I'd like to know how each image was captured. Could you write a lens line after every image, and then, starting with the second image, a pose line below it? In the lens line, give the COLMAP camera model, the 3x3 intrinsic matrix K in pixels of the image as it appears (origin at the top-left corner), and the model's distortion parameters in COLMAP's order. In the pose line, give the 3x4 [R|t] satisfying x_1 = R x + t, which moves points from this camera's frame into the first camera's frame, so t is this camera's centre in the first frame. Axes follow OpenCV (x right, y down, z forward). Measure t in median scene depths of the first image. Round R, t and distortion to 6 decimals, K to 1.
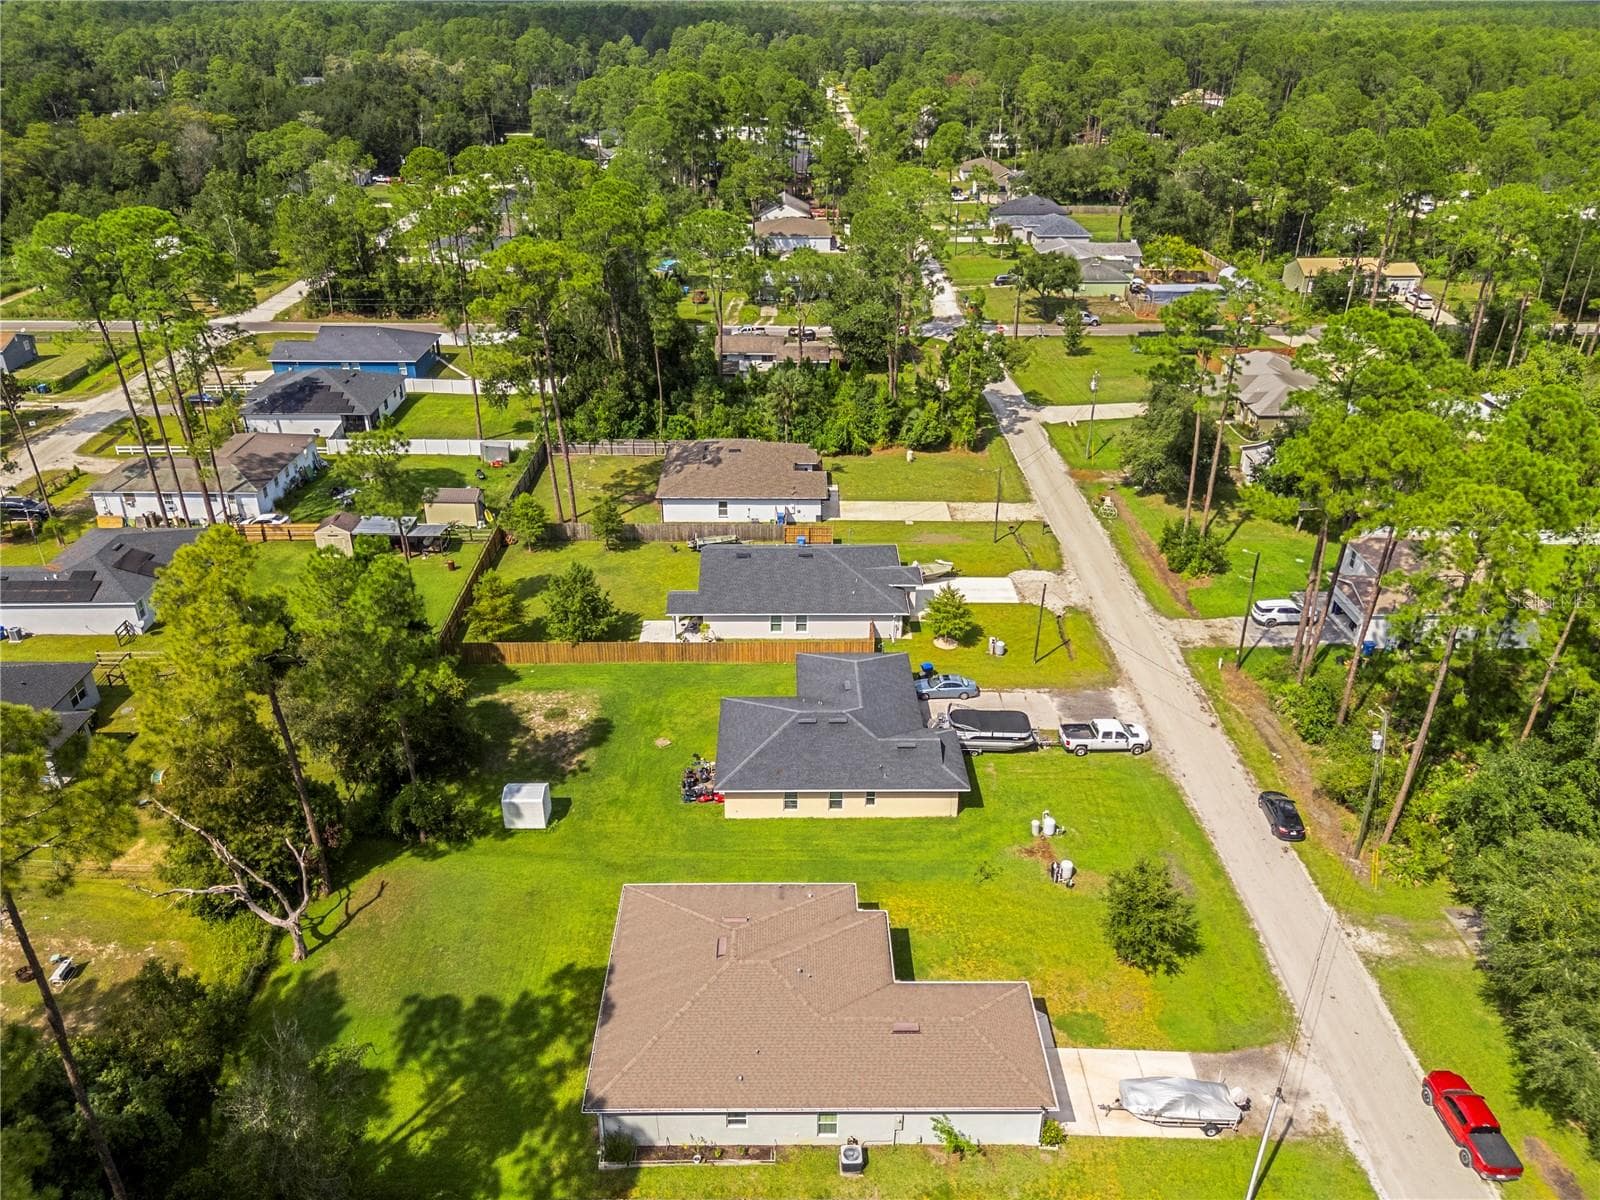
lens RADIAL K [[1181.3, 0, 791.5], [0, 1181.3, 602.0], [0, 0, 1]] dist [0.063615, -0.050923]
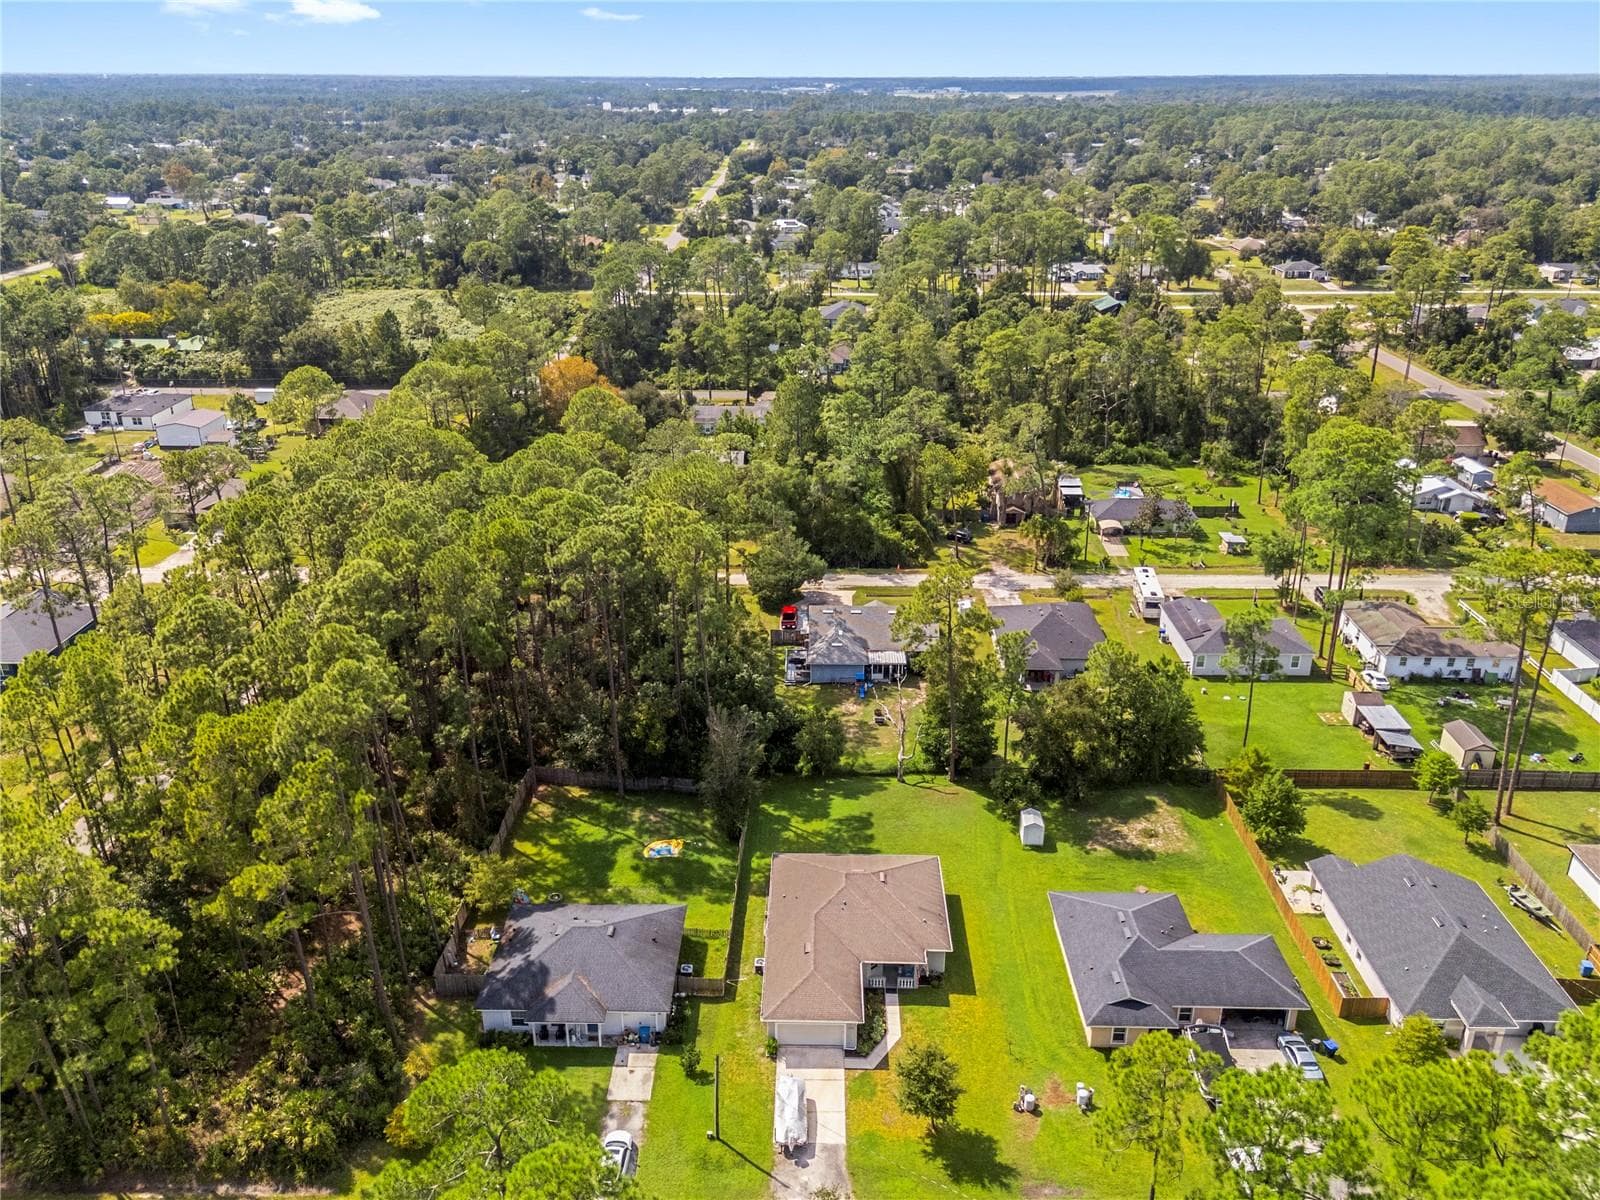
lens RADIAL K [[1231.8, 0, 787.5], [0, 1231.8, 591.7], [0, 0, 1]] dist [0.070882, -0.069478]
pose [[-0.033008, 0.384083, -0.922708, 1.149453], [-0.459971, 0.813793, 0.355201, -0.499663], [0.887320, 0.436143, 0.149805, 0.372778]]
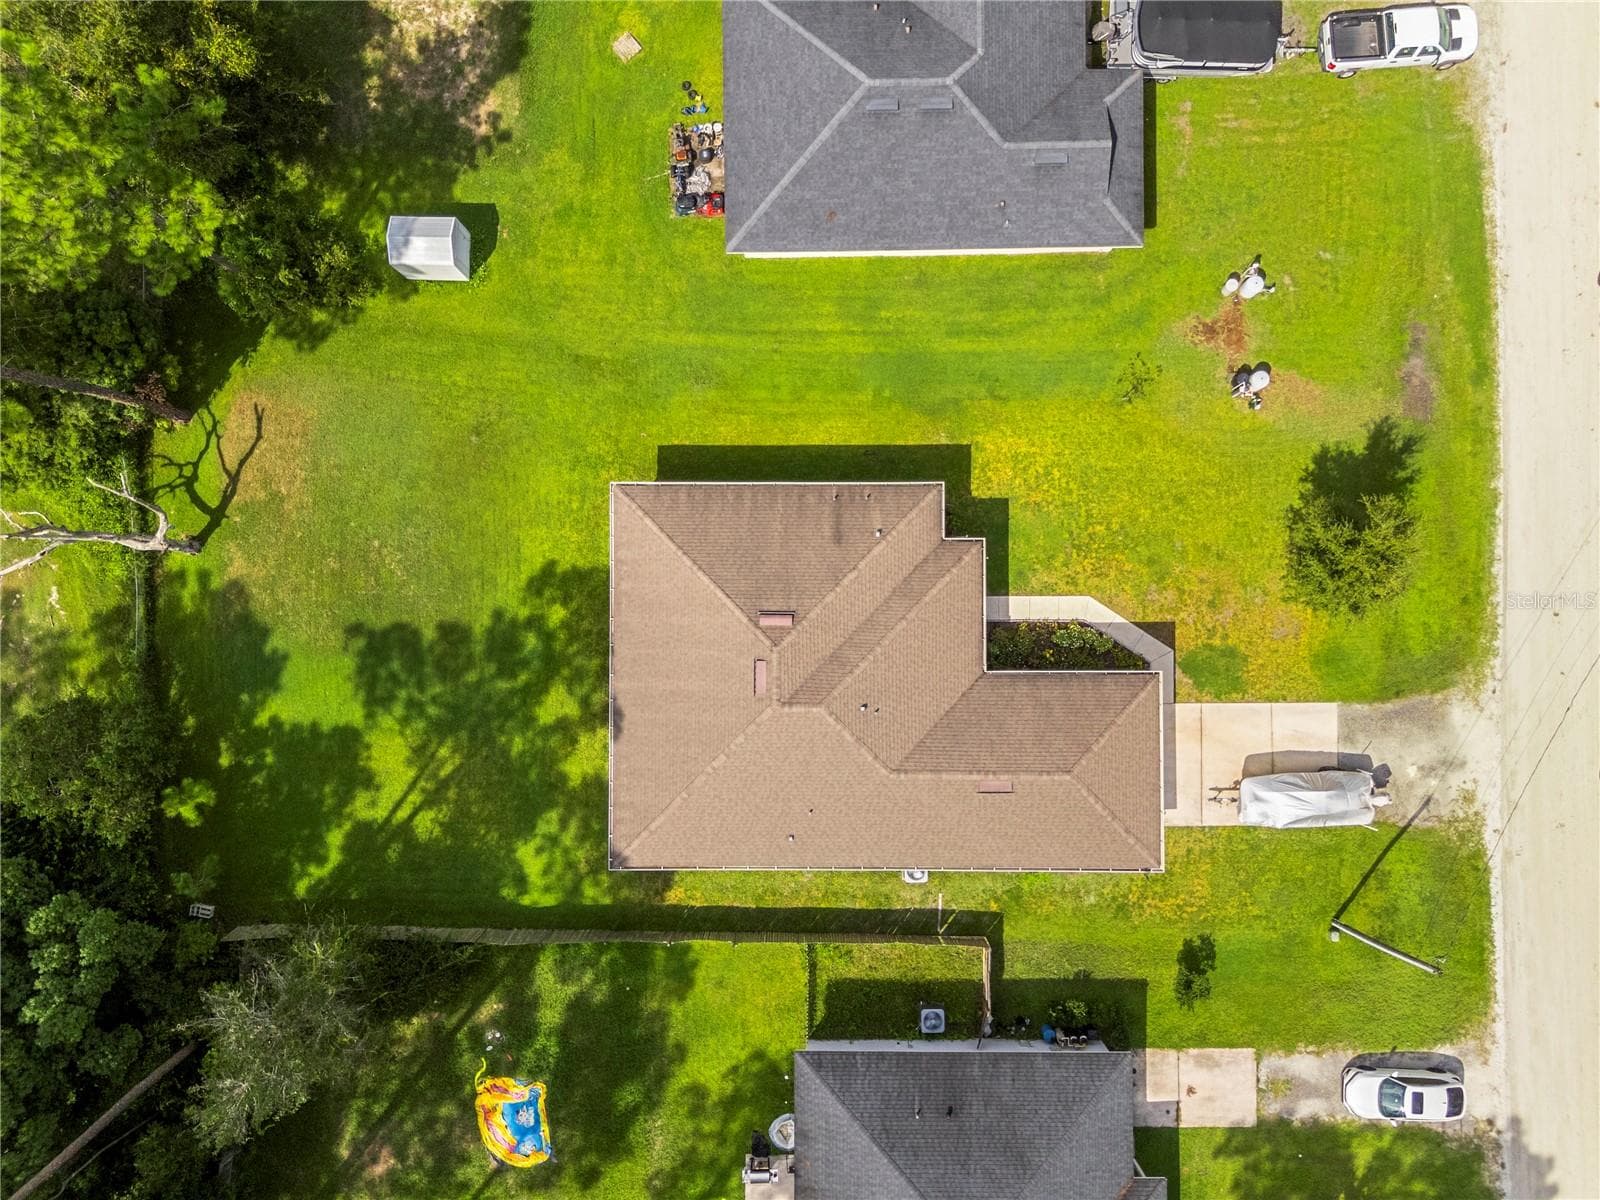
lens RADIAL K [[1181.3, 0, 795.4], [0, 1181.3, 606.8], [0, 0, 1]] dist [0.063615, -0.050923]
pose [[0.999983, 0.002396, -0.005395, -0.025433], [0.003594, 0.477928, 0.878392, -0.299658], [0.004684, -0.878396, 0.477911, 0.549089]]
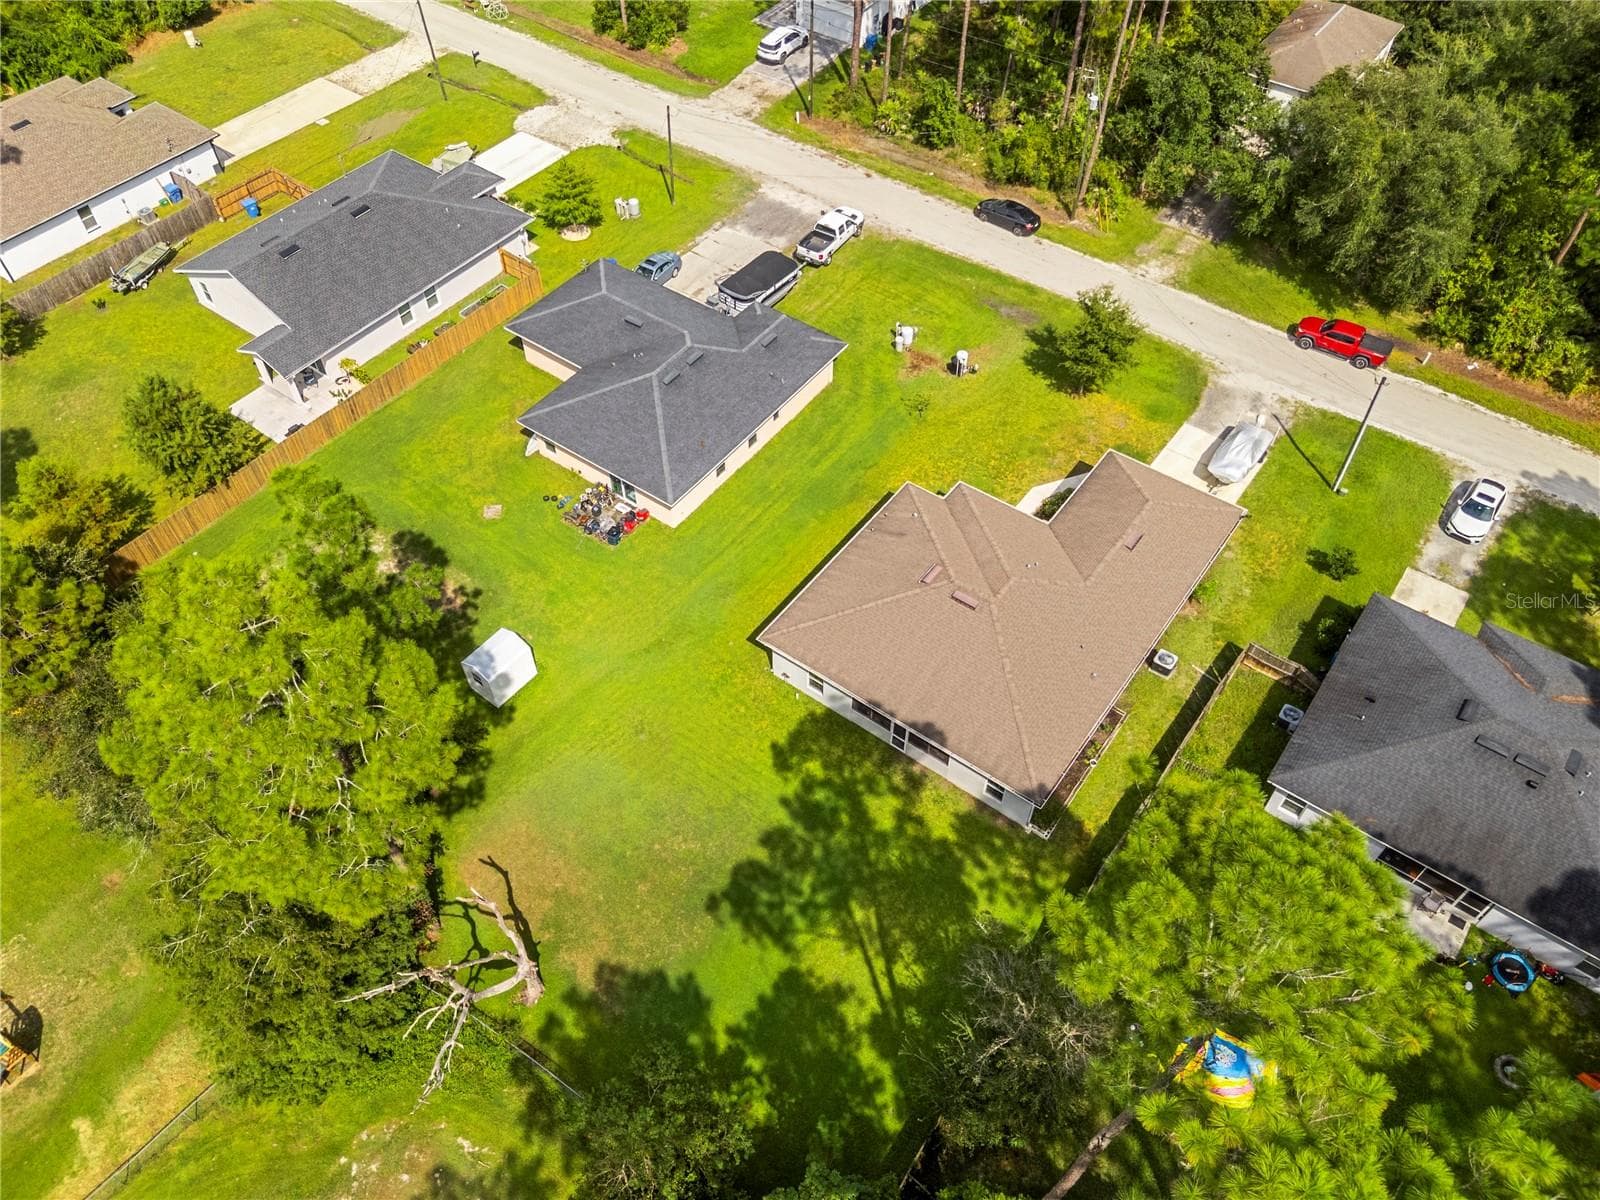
lens RADIAL K [[1193.5, 0, 795.3], [0, 1193.5, 611.4], [0, 0, 1]] dist [0.054252, -0.039093]
pose [[0.593748, -0.620867, 0.511847, -0.486873], [0.369887, 0.775516, 0.511624, -0.173570], [-0.714596, -0.114451, 0.690112, 0.369945]]
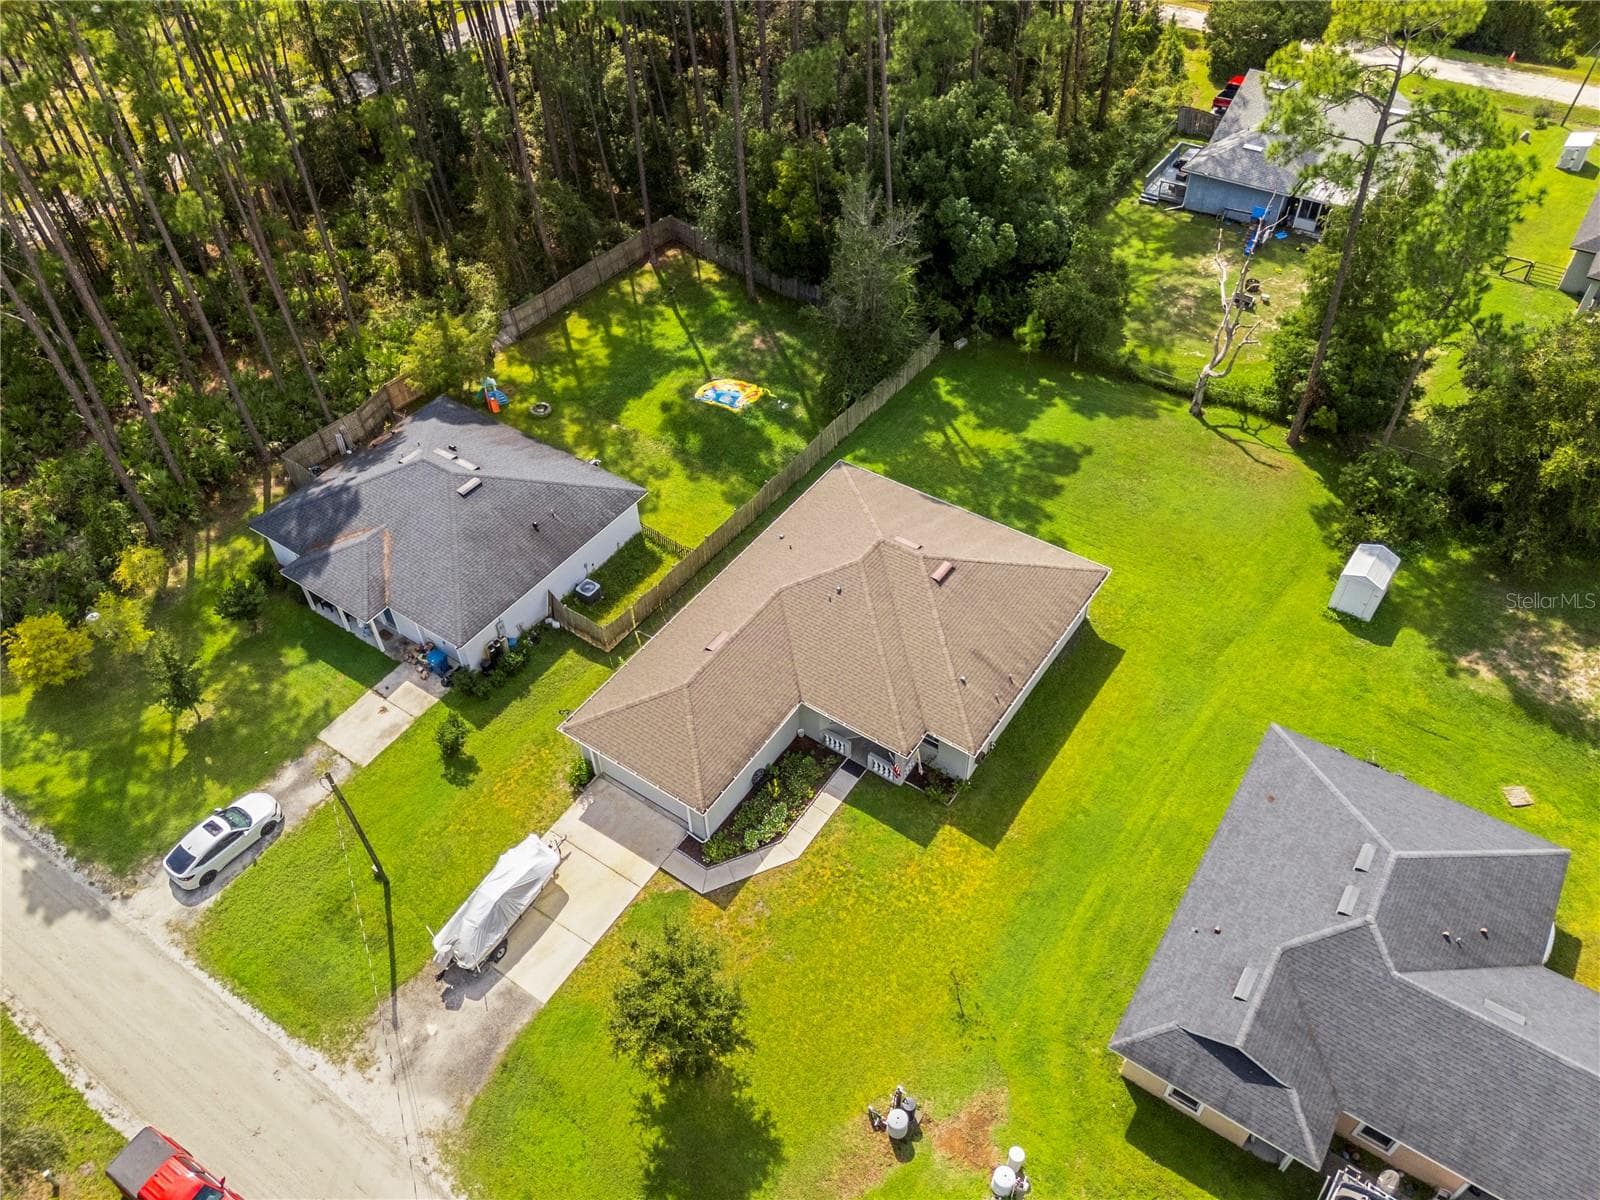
lens RADIAL K [[1181.3, 0, 794.1], [0, 1181.3, 596.5], [0, 0, 1]] dist [0.063615, -0.050923]
pose [[-0.573182, 0.590390, -0.568244, 0.418279], [-0.359812, 0.441697, 0.821851, -0.315267], [0.736205, 0.675531, -0.040744, 0.798935]]
